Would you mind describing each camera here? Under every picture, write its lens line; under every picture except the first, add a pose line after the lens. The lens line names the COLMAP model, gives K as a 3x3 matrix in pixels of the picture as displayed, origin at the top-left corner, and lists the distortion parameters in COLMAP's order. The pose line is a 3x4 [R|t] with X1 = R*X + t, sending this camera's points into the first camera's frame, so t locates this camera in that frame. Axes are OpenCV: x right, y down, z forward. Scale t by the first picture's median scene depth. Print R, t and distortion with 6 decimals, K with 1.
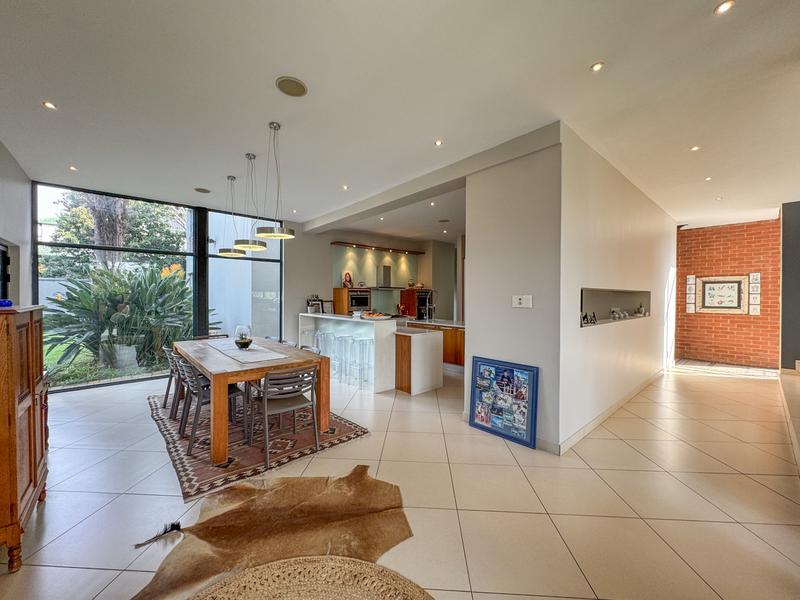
lens RADIAL K [[318.9, 0, 399.5], [0, 318.9, 298.0], [0, 0, 1]] dist [-0.004229, 0.000974]
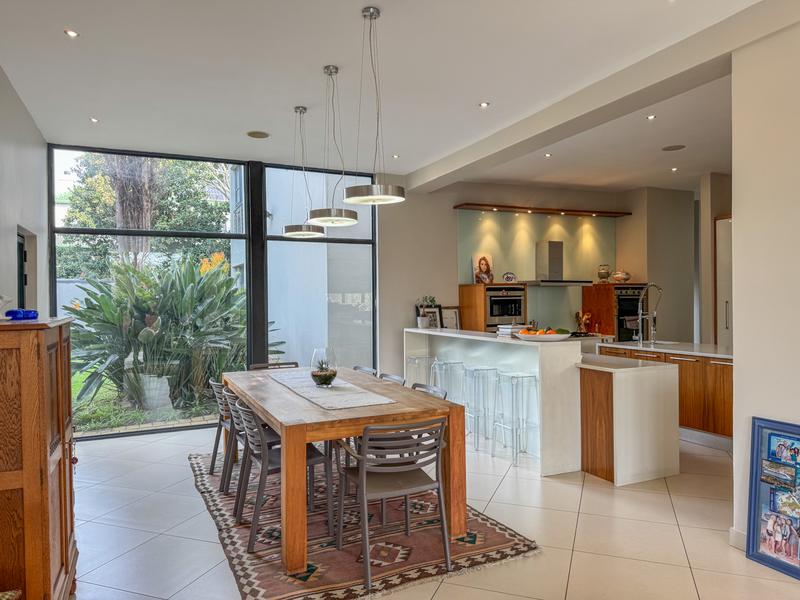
lens RADIAL K [[565.2, 0, 397.9], [0, 565.2, 298.9], [0, 0, 1]] dist [0.045786, -0.052894]
pose [[0.955843, -0.013604, -0.293563, -0.017493], [0.012300, 0.999905, -0.006288, -0.000258], [0.293621, 0.002399, 0.955919, -0.000496]]
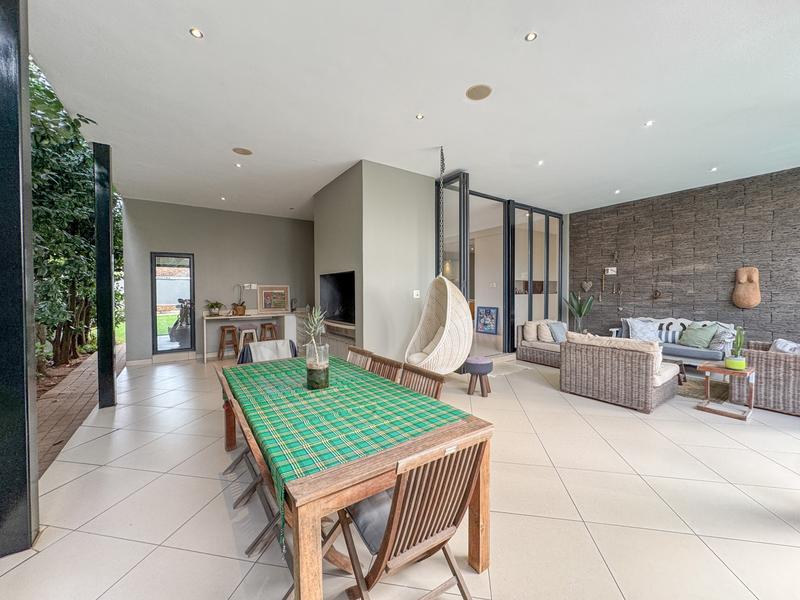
lens RADIAL K [[318.9, 0, 400.6], [0, 318.9, 299.5], [0, 0, 1]] dist [-0.004229, 0.000974]
pose [[0.993401, 0.002040, -0.114673, -0.057574], [-0.000327, 0.999888, 0.014954, 0.046868], [0.114690, -0.014818, 0.993291, -0.954224]]
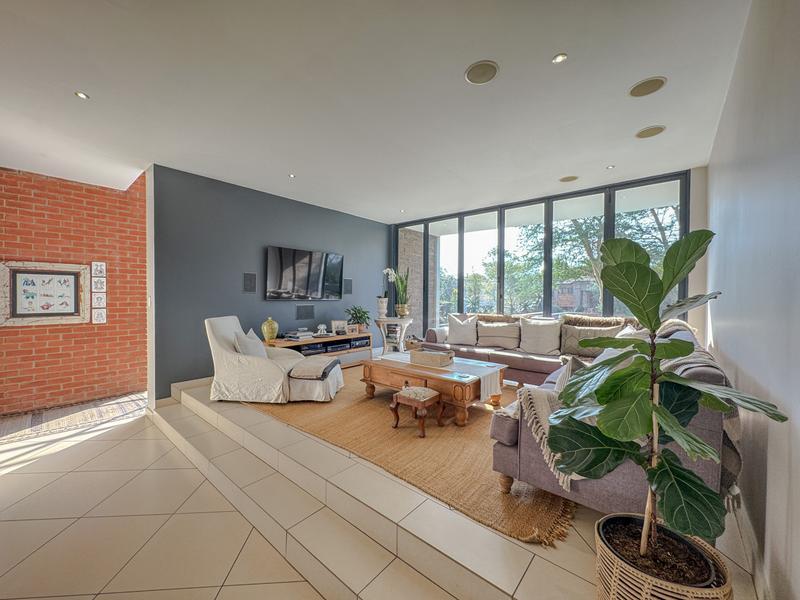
lens RADIAL K [[318.9, 0, 399.4], [0, 318.9, 299.7], [0, 0, 1]] dist [-0.004229, 0.000974]
pose [[-0.144968, -0.015092, 0.989321, 0.359871], [-0.000268, 0.999884, 0.015214, -0.008324], [-0.989436, 0.001941, -0.144955, 0.475148]]
